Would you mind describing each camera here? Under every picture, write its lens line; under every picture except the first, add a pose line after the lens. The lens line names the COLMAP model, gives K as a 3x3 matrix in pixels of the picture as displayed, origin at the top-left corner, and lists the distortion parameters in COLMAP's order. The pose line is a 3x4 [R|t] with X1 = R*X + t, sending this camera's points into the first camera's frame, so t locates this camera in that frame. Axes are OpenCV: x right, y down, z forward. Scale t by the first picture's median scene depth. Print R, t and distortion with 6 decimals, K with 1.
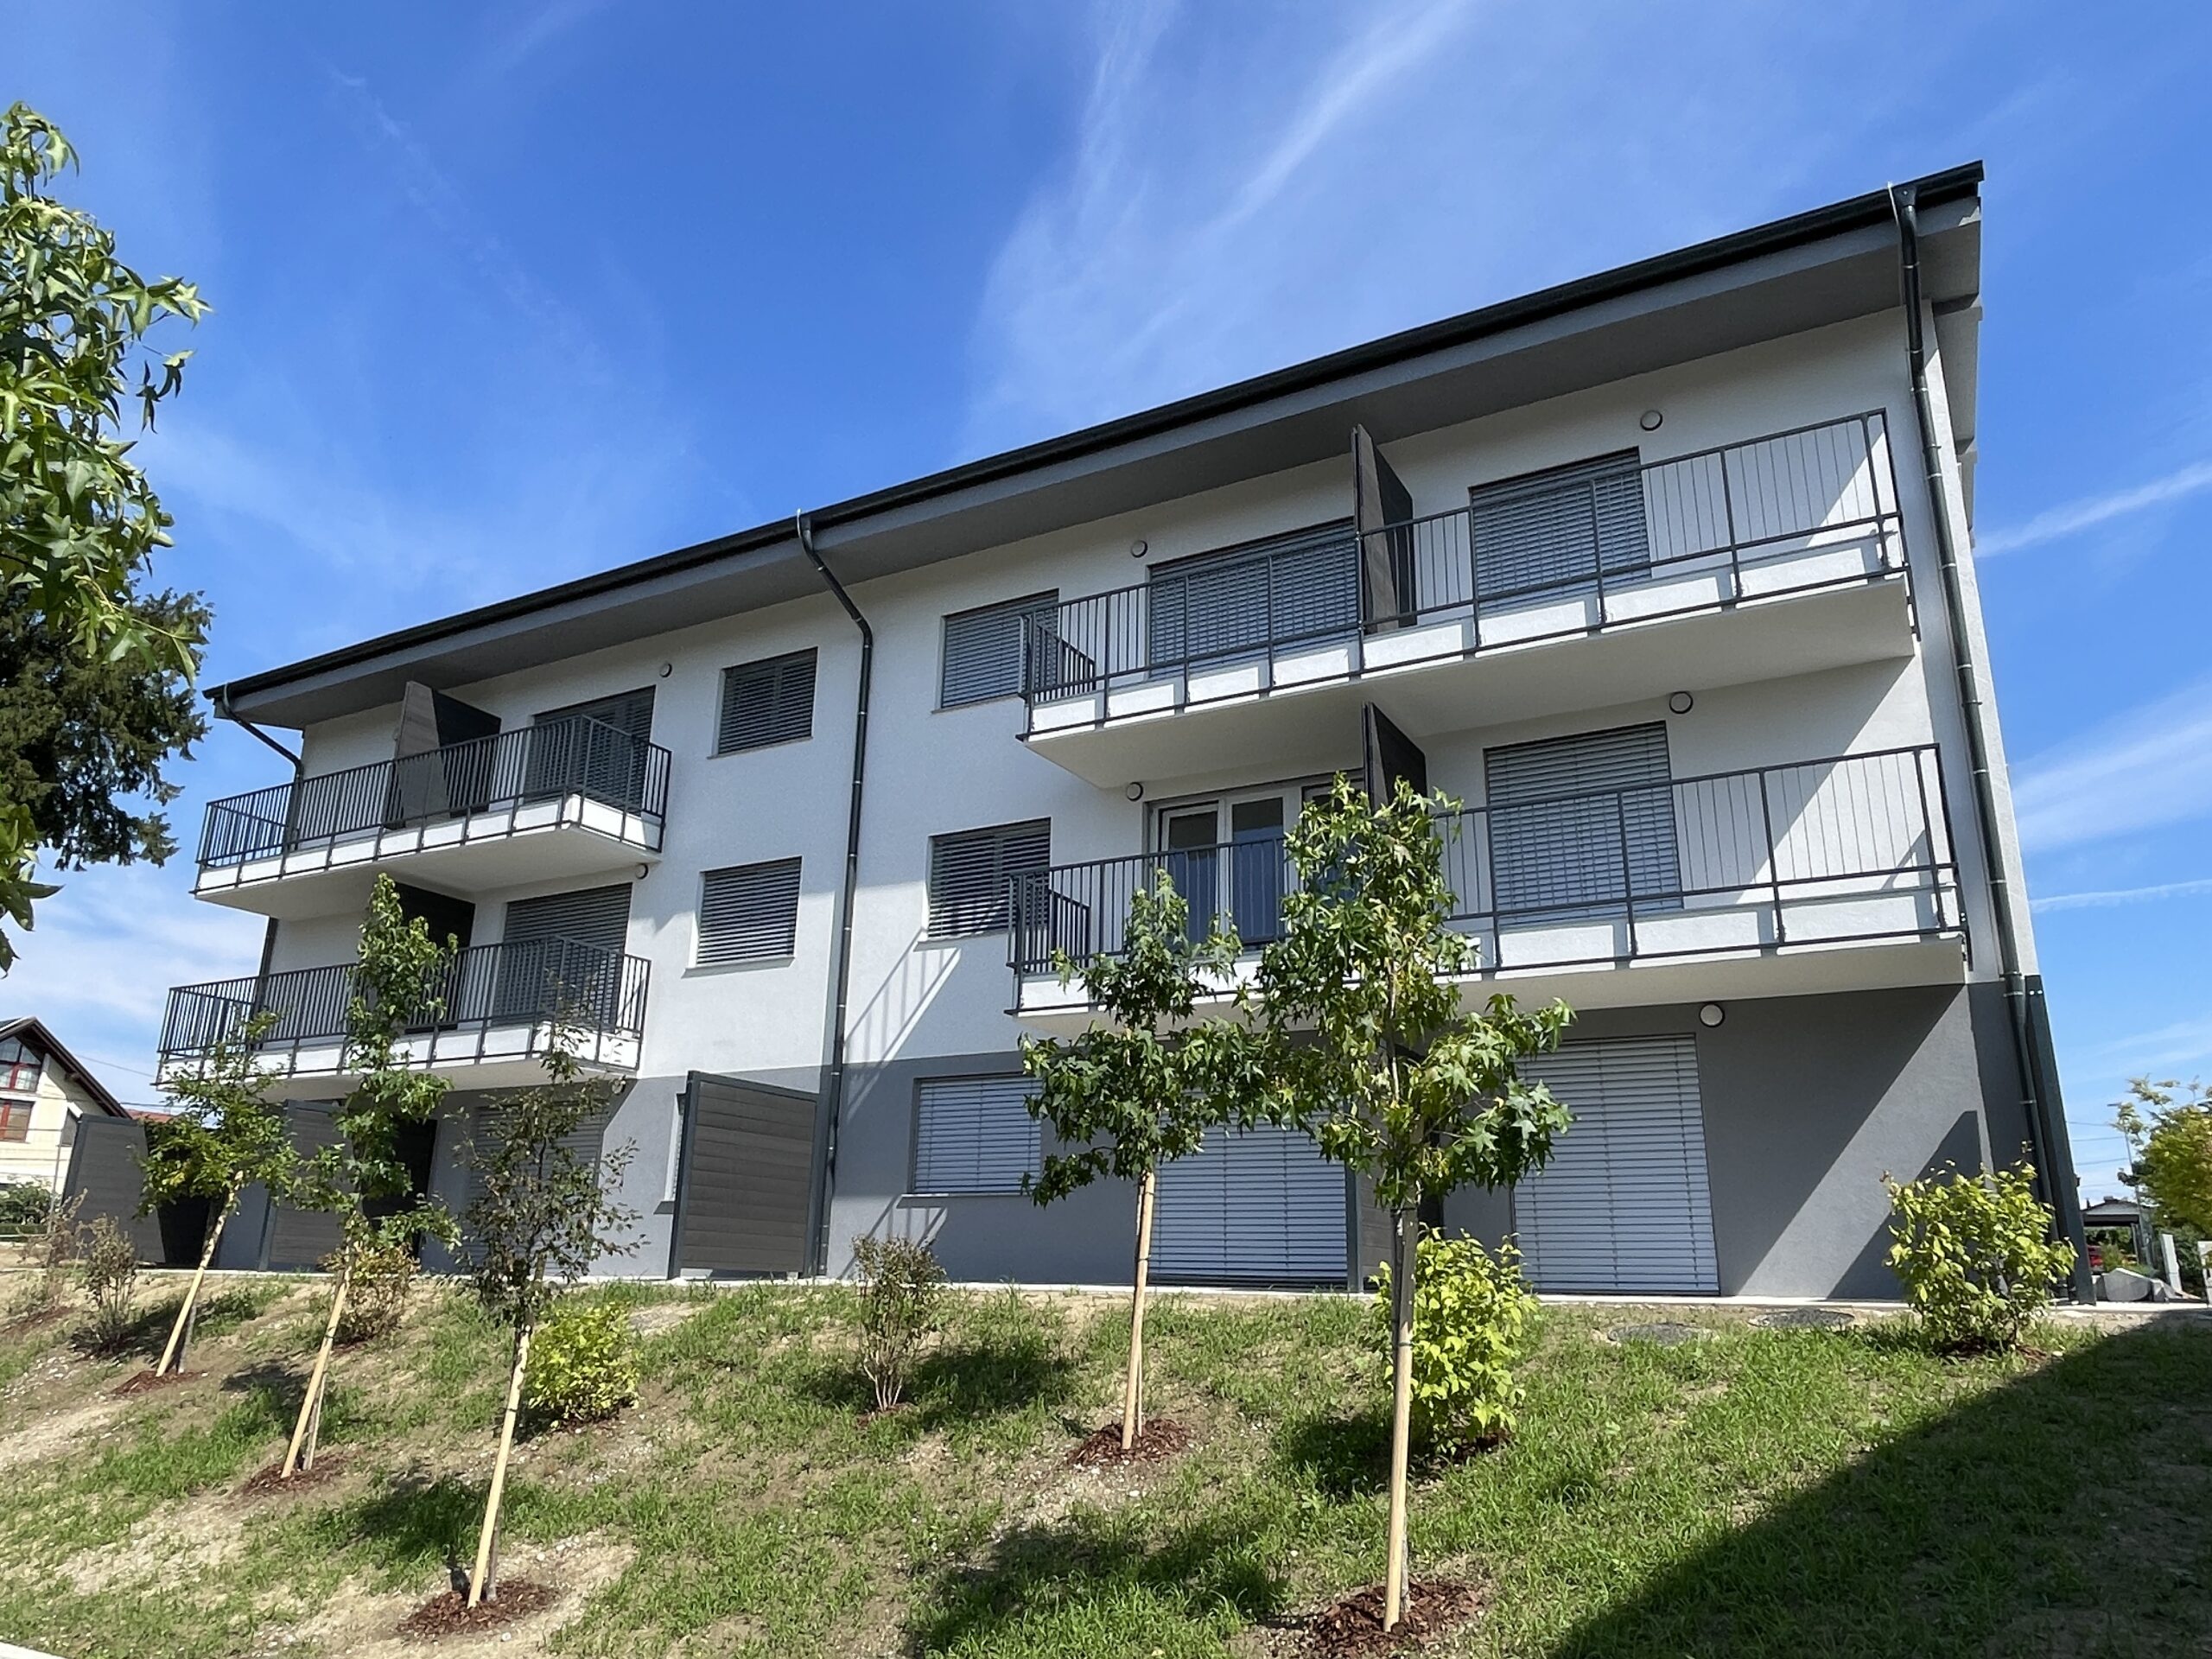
lens RADIAL K [[1510.9, 0, 1101.7], [0, 1510.9, 833.7], [0, 0, 1]] dist [-0.010196, -0.007739]
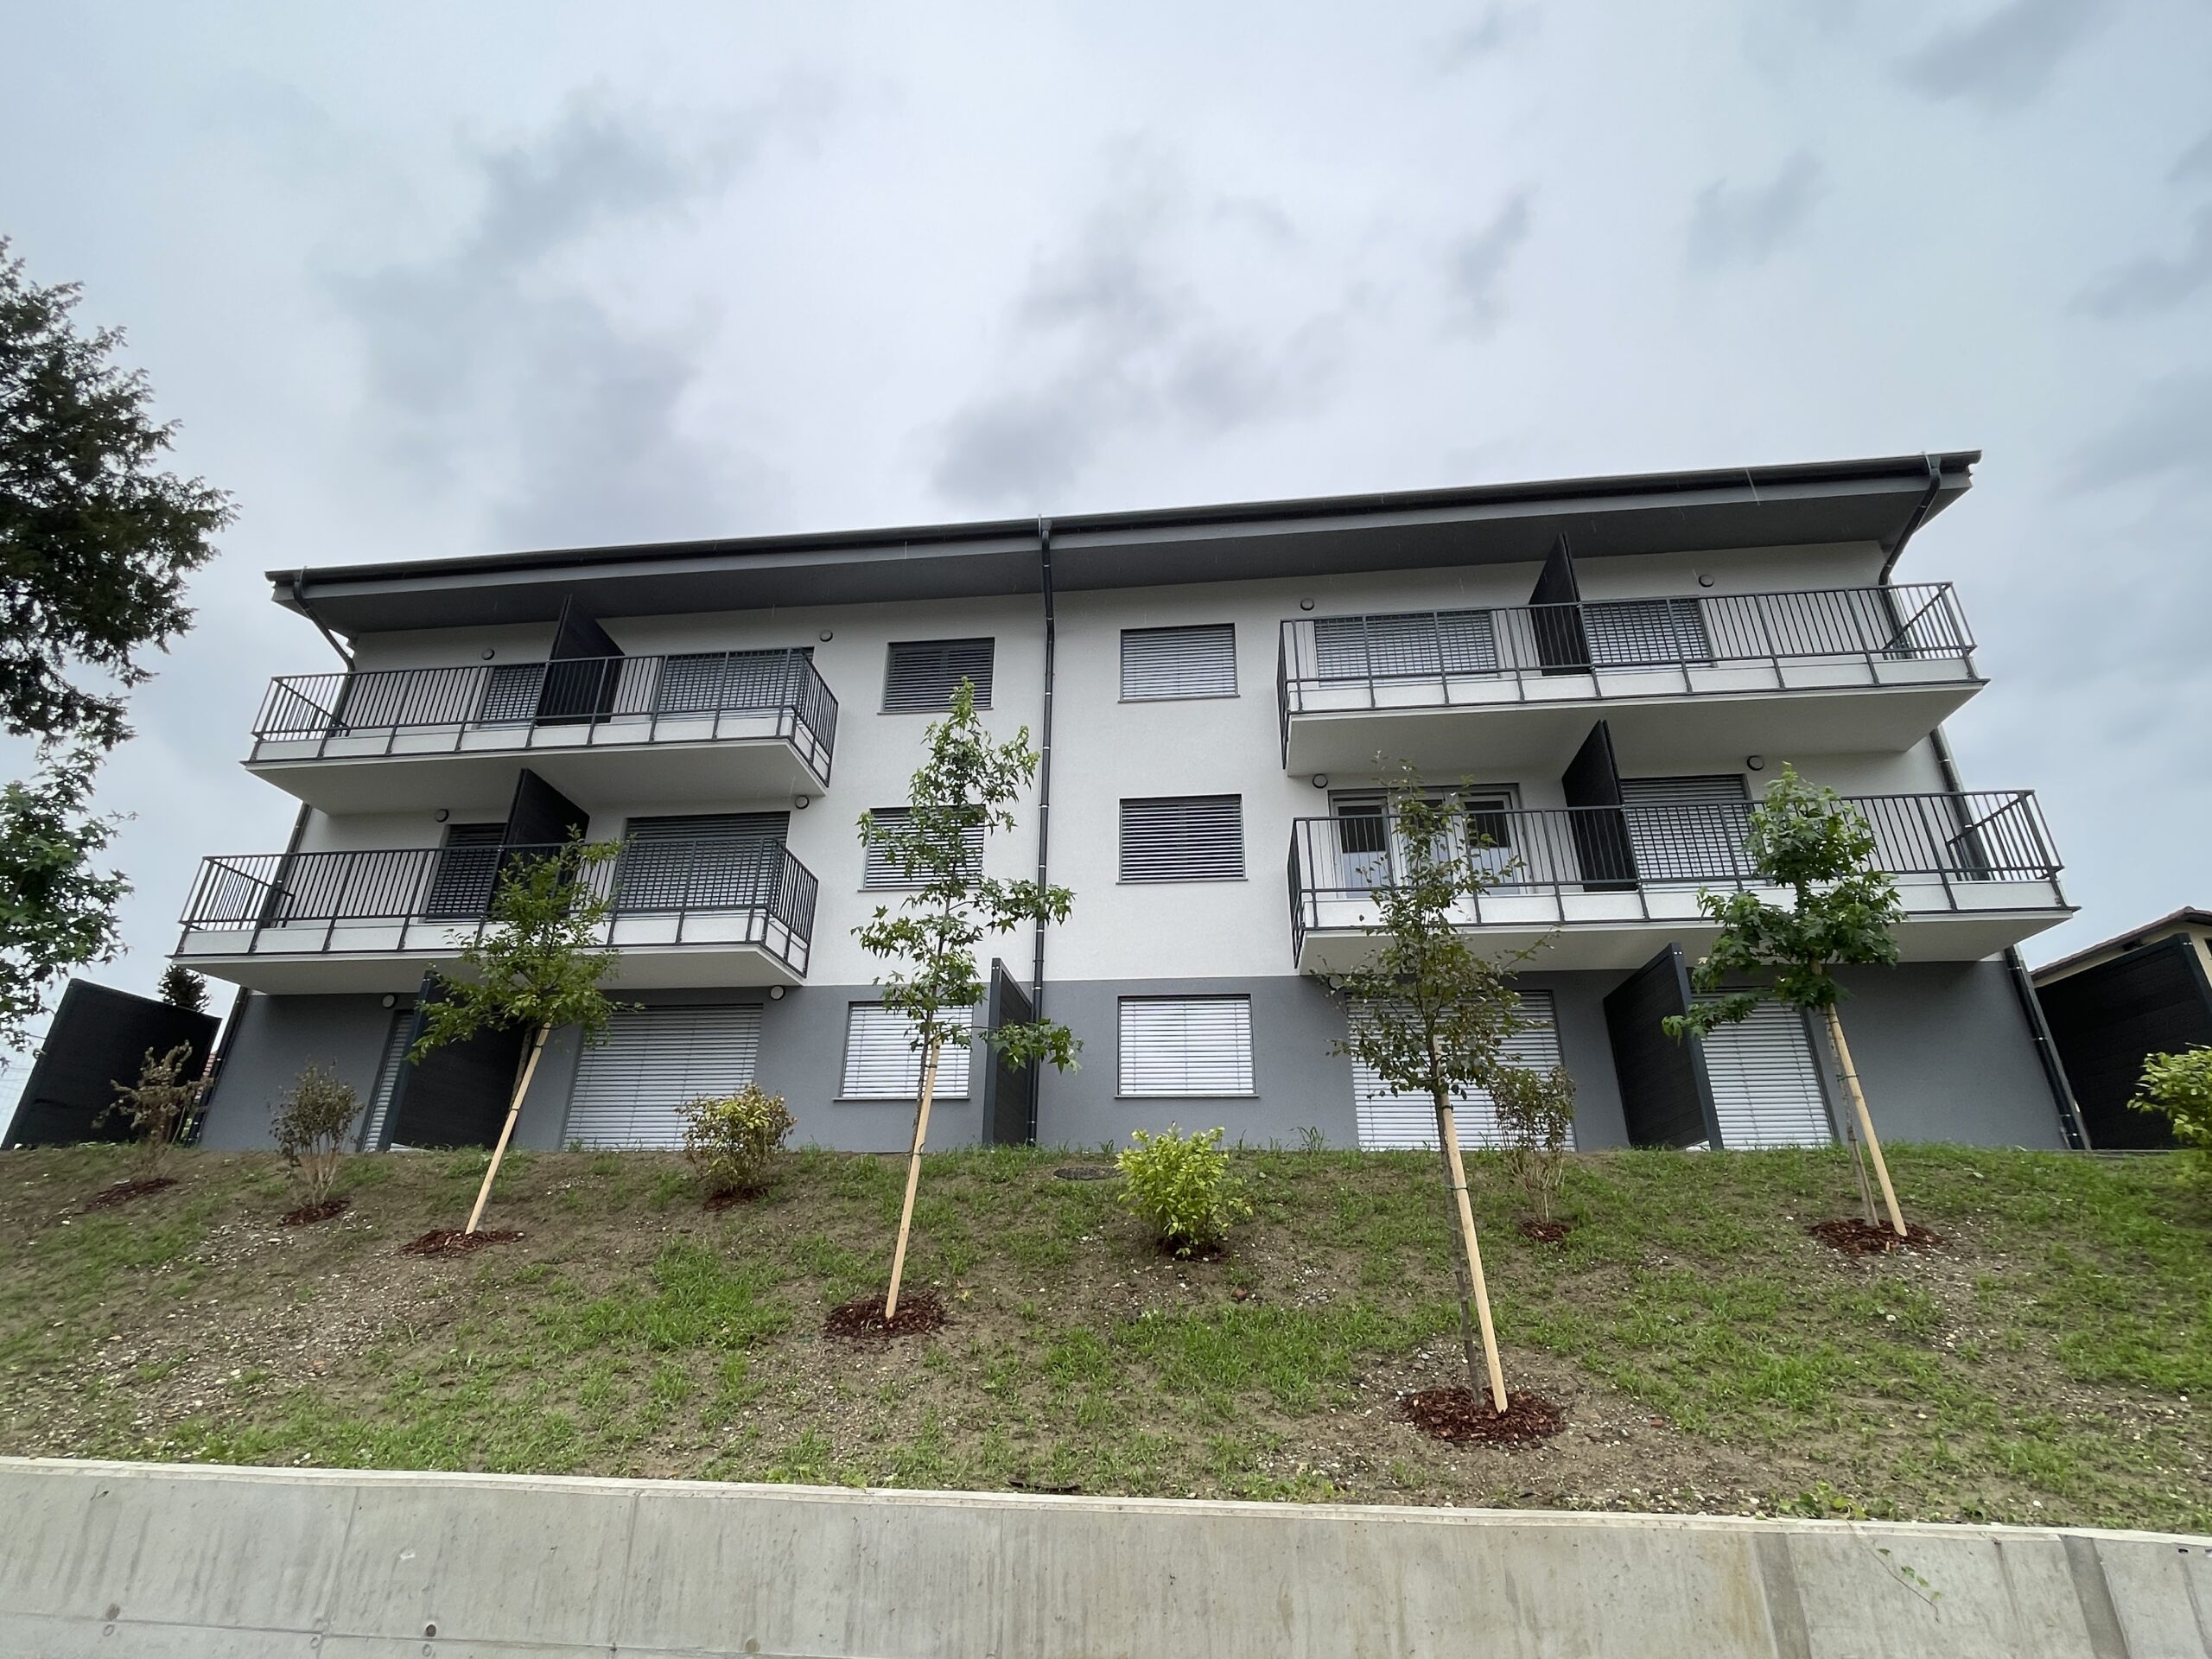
lens RADIAL K [[1039.7, 0, 1107.8], [0, 1039.7, 831.0], [0, 0, 1]] dist [-0.009368, 0.000101]
pose [[0.918302, 0.149028, 0.366759, -0.579230], [-0.107829, 0.985569, -0.130489, 0.186287], [-0.380913, 0.080281, 0.921119, 0.341766]]
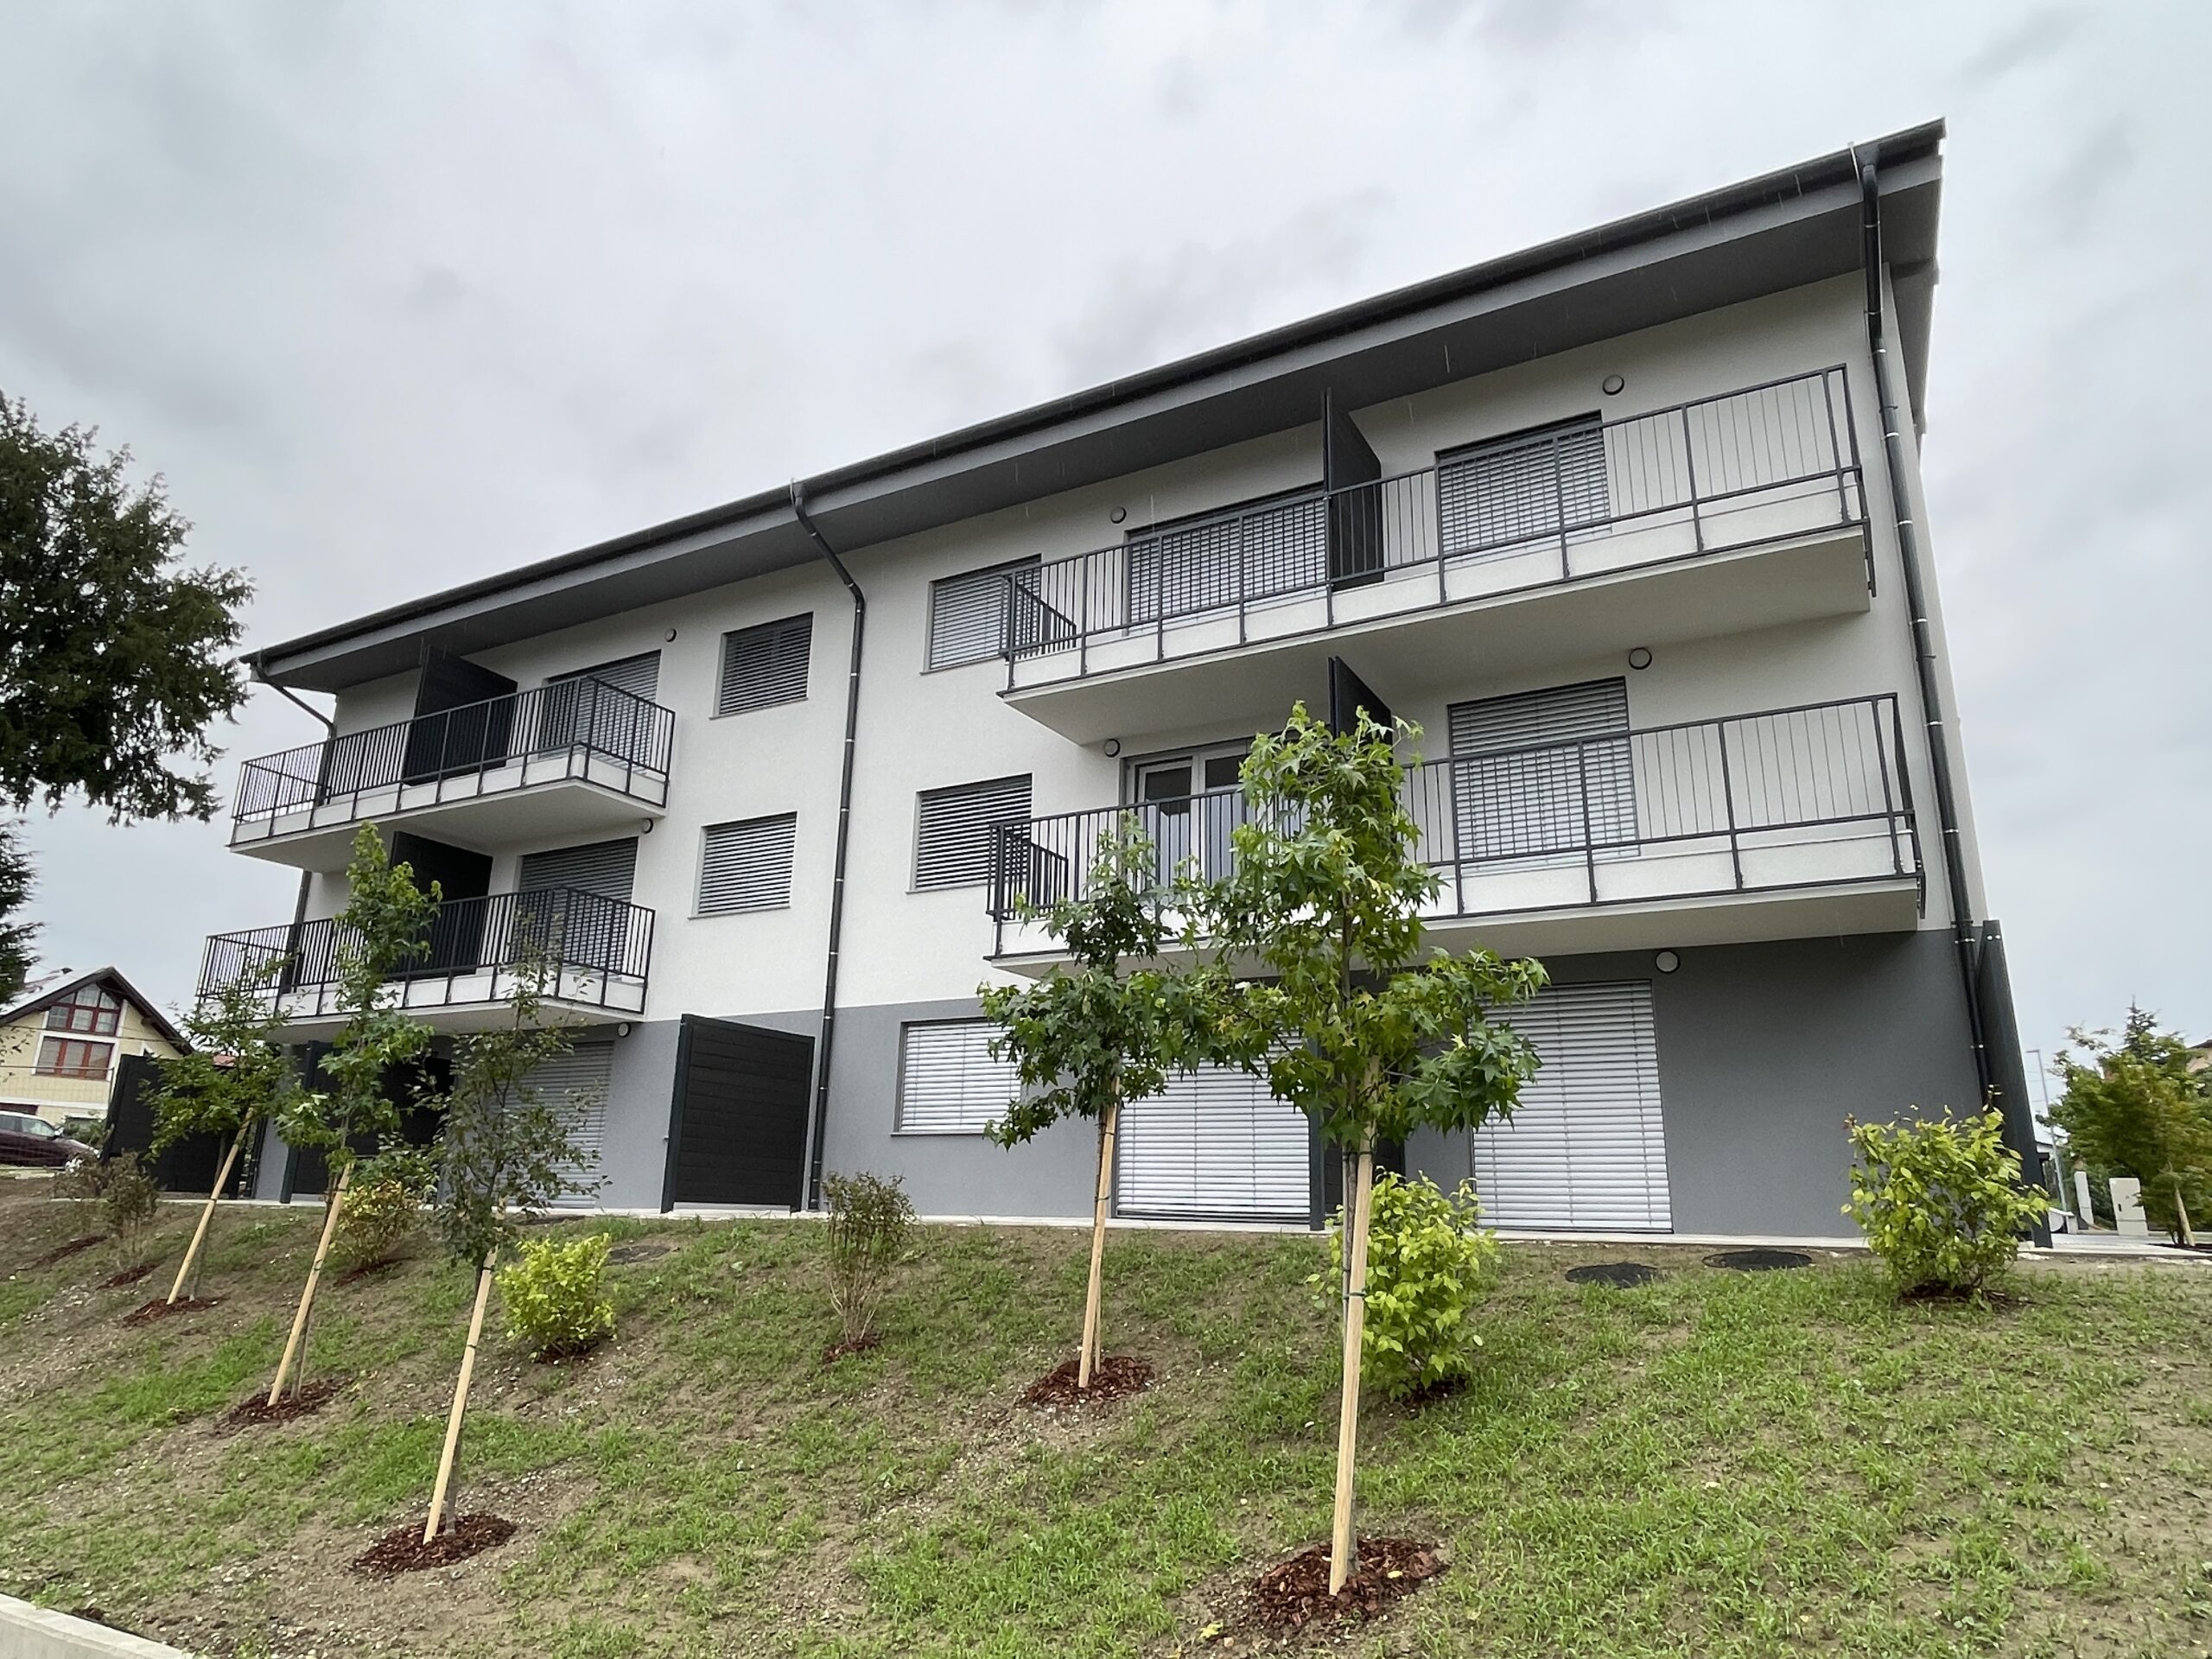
lens RADIAL K [[1379.1, 0, 1098.7], [0, 1379.1, 831.9], [0, 0, 1]] dist [-0.017571, 0.001462]
pose [[0.999995, 0.002619, -0.001668, 0.018045], [-0.002585, 0.999787, 0.020469, 0.013400], [0.001721, -0.020465, 0.999789, 0.063144]]
